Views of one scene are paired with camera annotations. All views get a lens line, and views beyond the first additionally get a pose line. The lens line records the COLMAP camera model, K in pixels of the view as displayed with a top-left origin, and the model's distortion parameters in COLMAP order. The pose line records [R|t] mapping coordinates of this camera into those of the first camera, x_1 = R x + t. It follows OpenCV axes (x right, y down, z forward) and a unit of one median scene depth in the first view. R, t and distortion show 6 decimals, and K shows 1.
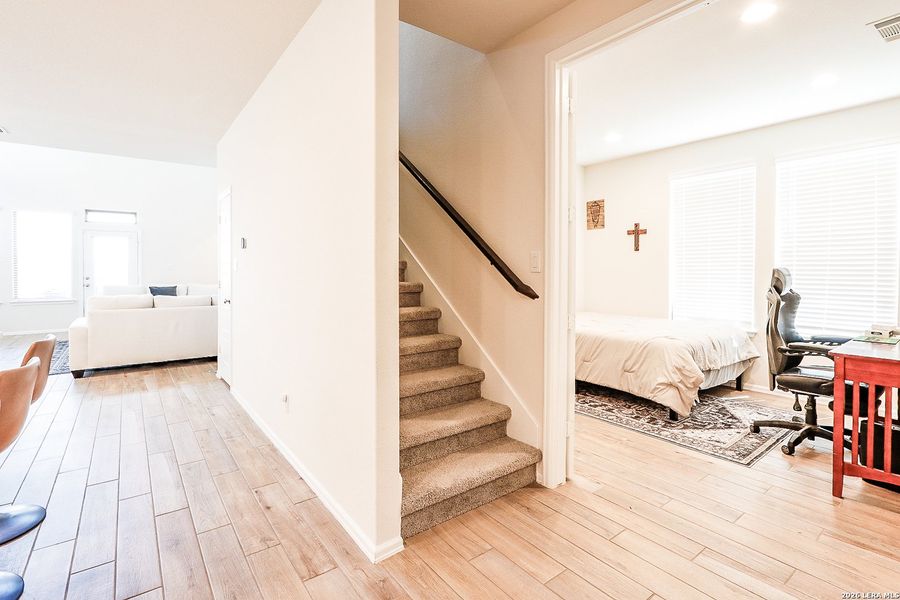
lens RADIAL K [[432.8, 0, 448.4], [0, 432.8, 275.1], [0, 0, 1]] dist [-0.008158, 0.000359]
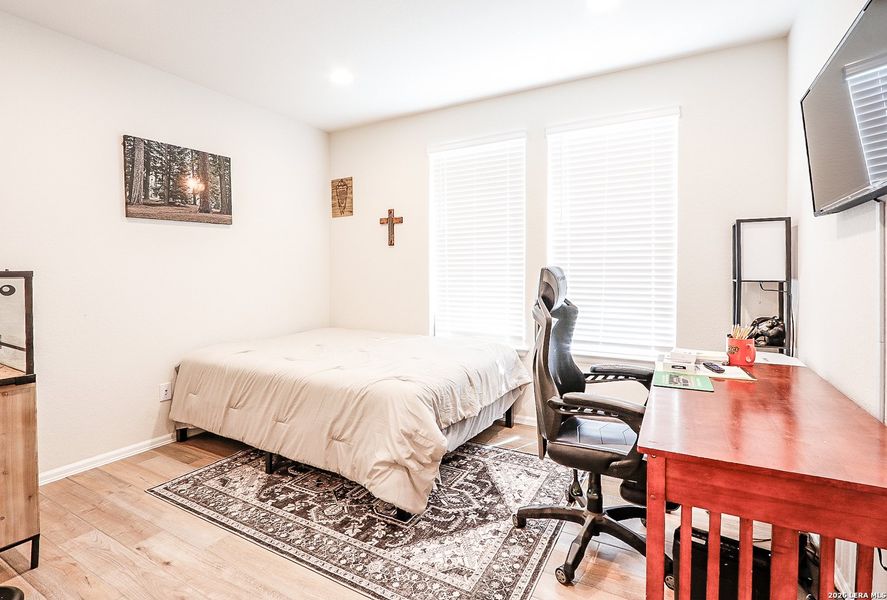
lens RADIAL K [[358.4, 0, 419.6], [0, 358.4, 275.3], [0, 0, 1]] dist [-0.000402, -0.000046]
pose [[0.957958, -0.007236, 0.286819, 0.399770], [0.007542, 0.999972, 0.000038, -0.005314], [-0.286811, 0.002127, 0.957985, 0.507680]]
